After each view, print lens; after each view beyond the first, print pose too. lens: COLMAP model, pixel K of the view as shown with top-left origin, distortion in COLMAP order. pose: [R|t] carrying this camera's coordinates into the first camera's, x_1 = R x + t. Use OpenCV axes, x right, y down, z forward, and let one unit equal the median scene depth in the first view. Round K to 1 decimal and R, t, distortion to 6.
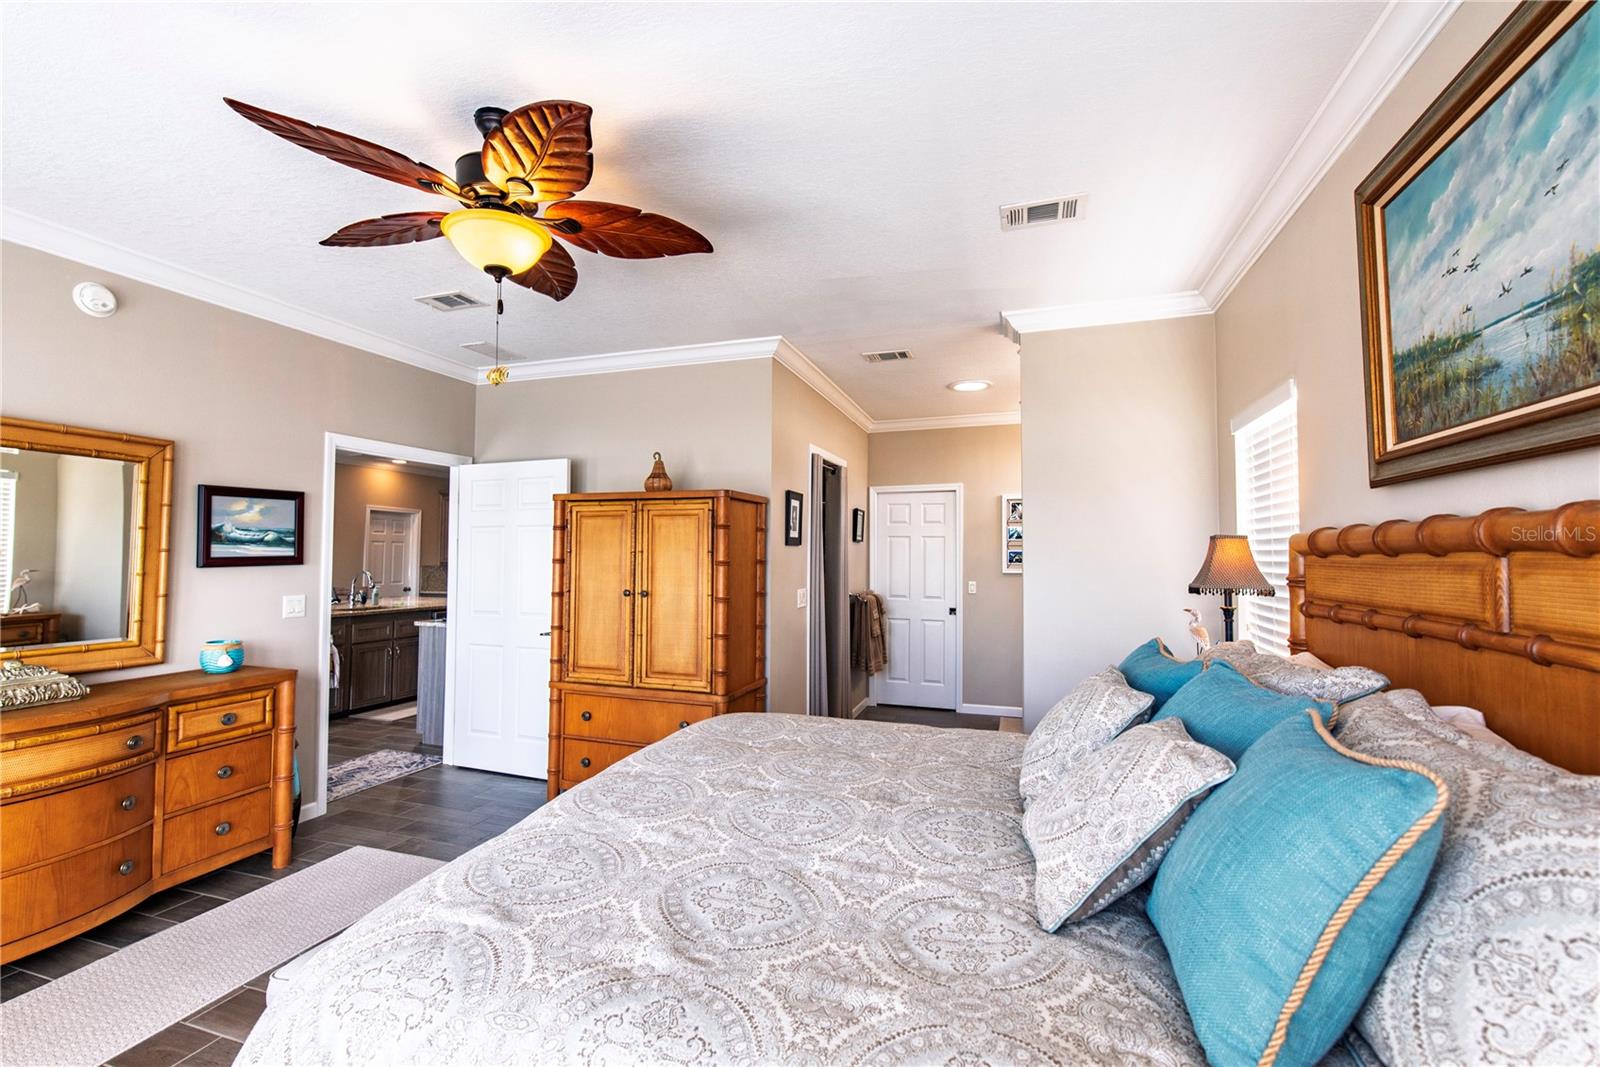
lens RADIAL K [[689.5, 0, 803.0], [0, 689.5, 541.9], [0, 0, 1]] dist [0.000044, 0.000301]
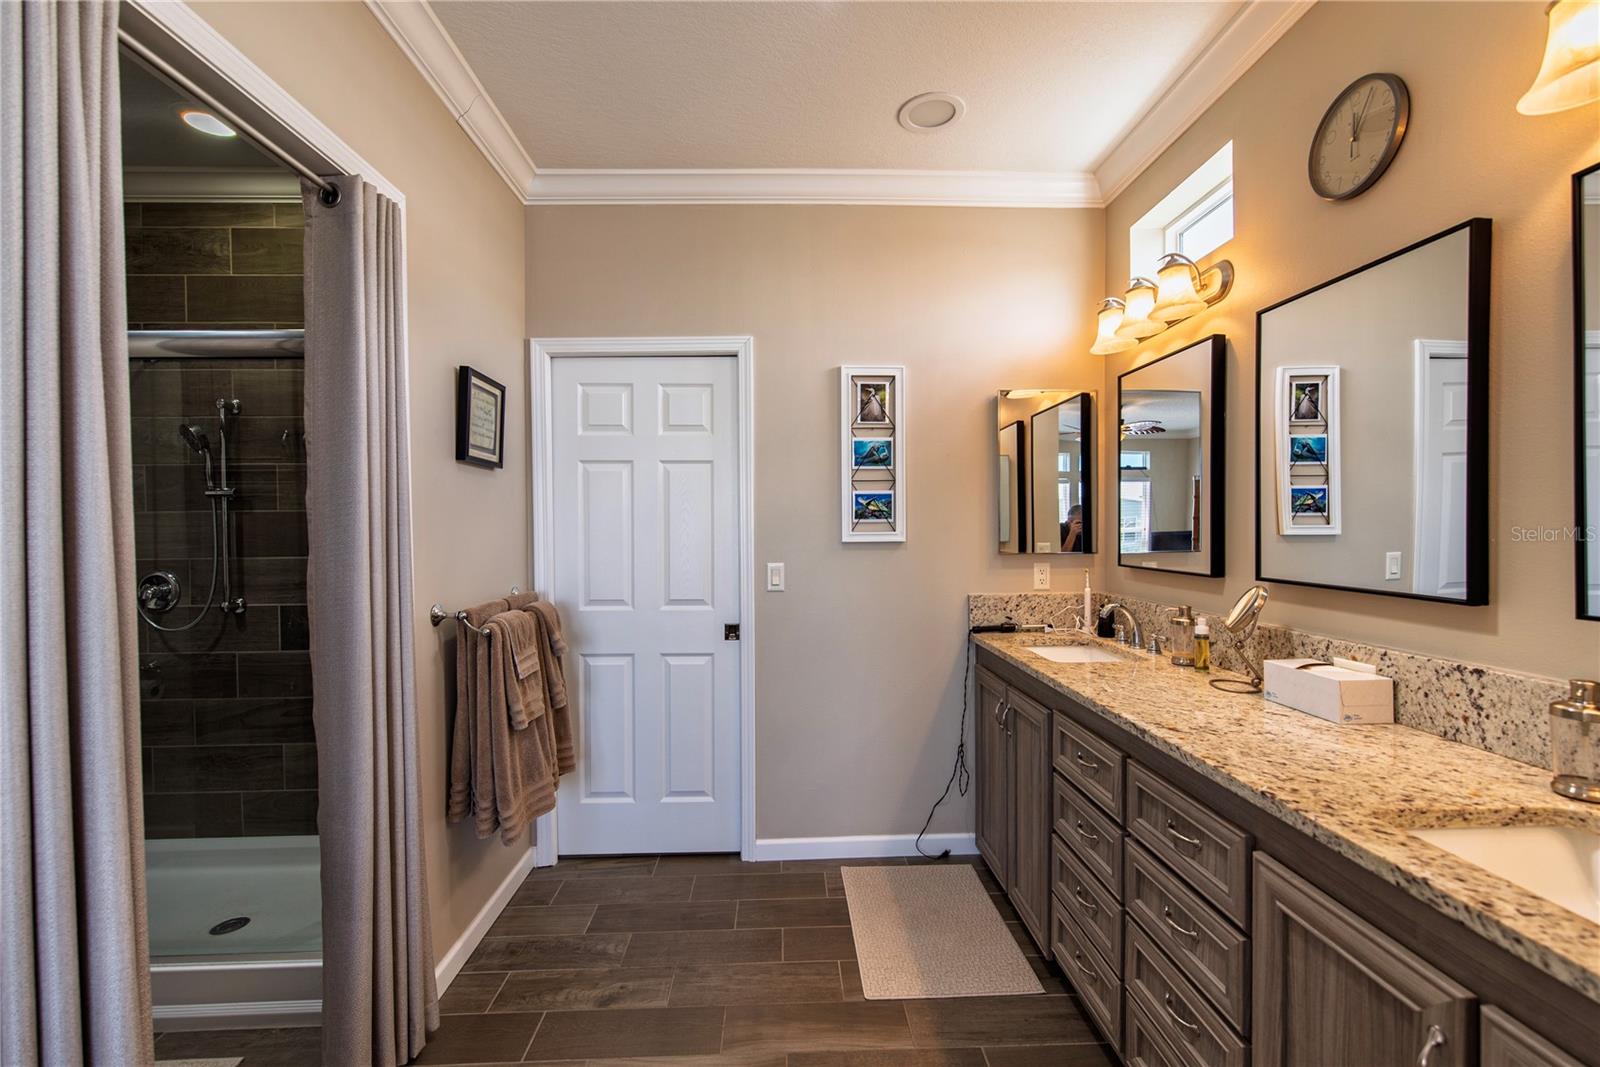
lens RADIAL K [[689.5, 0, 799.5], [0, 689.5, 530.1], [0, 0, 1]] dist [0.000044, 0.000301]
pose [[0.943430, -0.012390, 0.331340, 0.114401], [0.004035, 0.999657, 0.025892, 0.024953], [-0.331547, -0.023090, 0.943156, 0.580034]]
